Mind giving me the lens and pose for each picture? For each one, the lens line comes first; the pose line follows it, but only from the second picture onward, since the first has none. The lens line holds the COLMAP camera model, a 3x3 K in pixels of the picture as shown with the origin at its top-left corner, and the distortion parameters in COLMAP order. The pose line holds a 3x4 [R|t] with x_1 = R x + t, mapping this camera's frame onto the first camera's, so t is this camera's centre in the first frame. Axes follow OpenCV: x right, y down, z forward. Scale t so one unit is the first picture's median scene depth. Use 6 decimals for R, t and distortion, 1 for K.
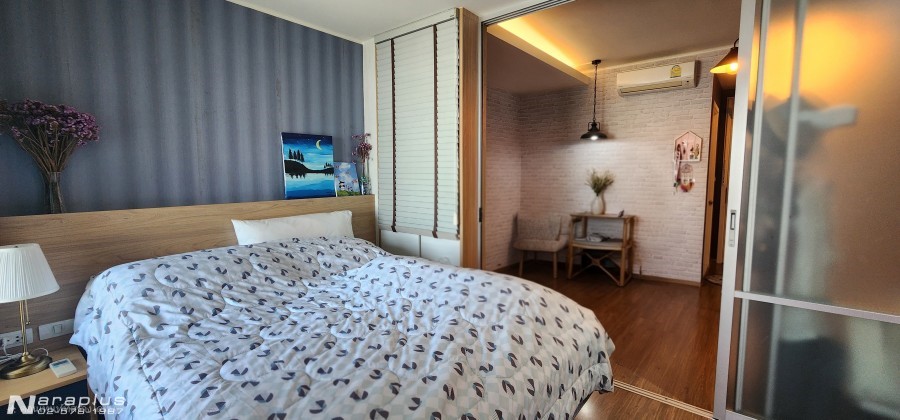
lens RADIAL K [[368.5, 0, 447.0], [0, 368.5, 210.1], [0, 0, 1]] dist [0.002608, 0.000037]
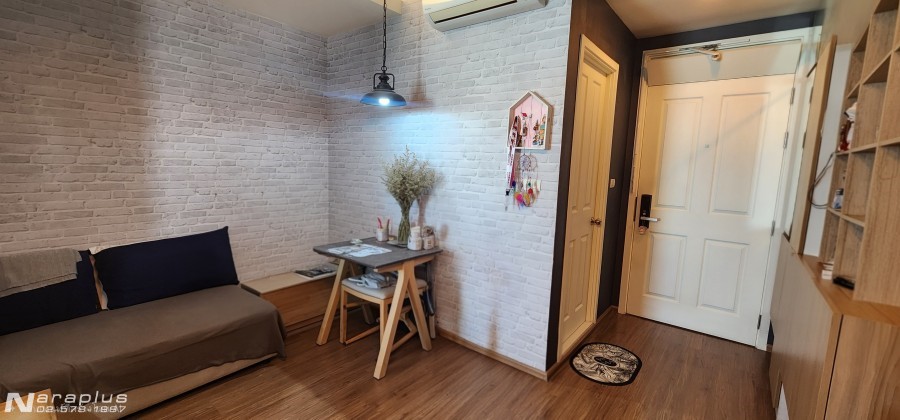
lens RADIAL K [[368.5, 0, 445.4], [0, 368.5, 209.1], [0, 0, 1]] dist [0.002608, 0.000037]
pose [[0.999265, 0.037410, 0.008338, 0.529445], [-0.037616, 0.998952, 0.026073, -0.055132], [-0.007354, -0.026368, 0.999625, 0.465922]]
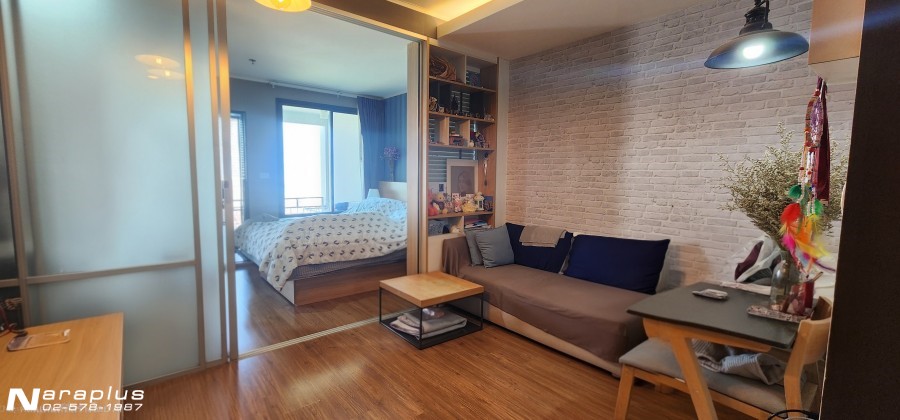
lens RADIAL K [[398.8, 0, 448.6], [0, 398.8, 207.0], [0, 0, 1]] dist [0.003758, 0.000094]
pose [[-0.224711, 0.103586, -0.968904, 0.934948], [-0.091123, 0.987742, 0.126734, -0.106163], [0.970156, 0.116768, -0.212517, 0.957686]]
